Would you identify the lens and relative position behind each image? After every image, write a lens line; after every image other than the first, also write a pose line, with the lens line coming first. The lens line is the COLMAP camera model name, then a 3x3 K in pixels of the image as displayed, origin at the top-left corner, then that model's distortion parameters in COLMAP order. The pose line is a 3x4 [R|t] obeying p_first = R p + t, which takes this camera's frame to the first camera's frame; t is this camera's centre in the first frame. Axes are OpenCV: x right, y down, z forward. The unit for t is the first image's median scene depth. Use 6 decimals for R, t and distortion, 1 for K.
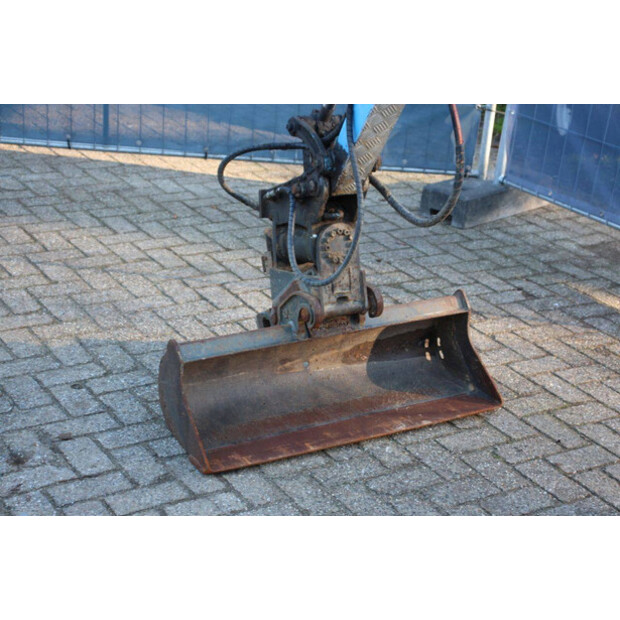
lens RADIAL K [[1216.1, 0, 310.0], [0, 1216.1, 310.0], [0, 0, 1]] dist [0.309859, 0.026314]
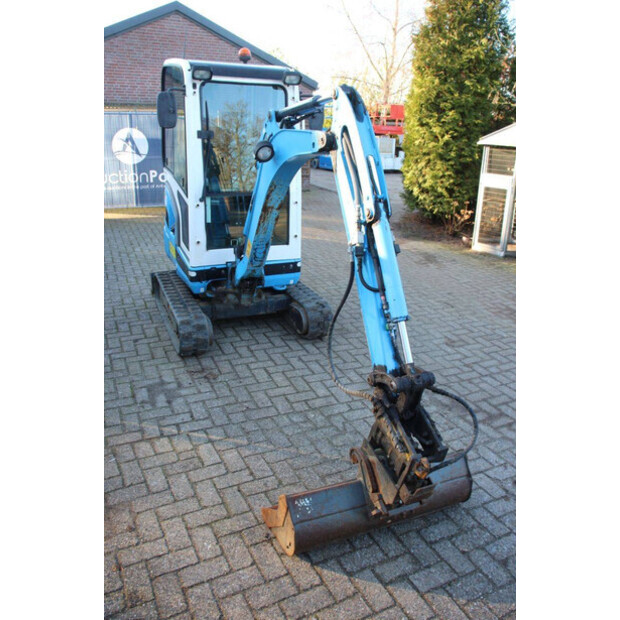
lens RADIAL K [[510.5, 0, 310.0], [0, 510.5, 310.0], [0, 0, 1]] dist [-0.175563, 0.153157]
pose [[-0.989021, -0.142856, 0.037799, 0.112547], [-0.080256, 0.734051, 0.674336, -0.582566], [-0.124079, 0.663899, -0.737457, 1.363630]]
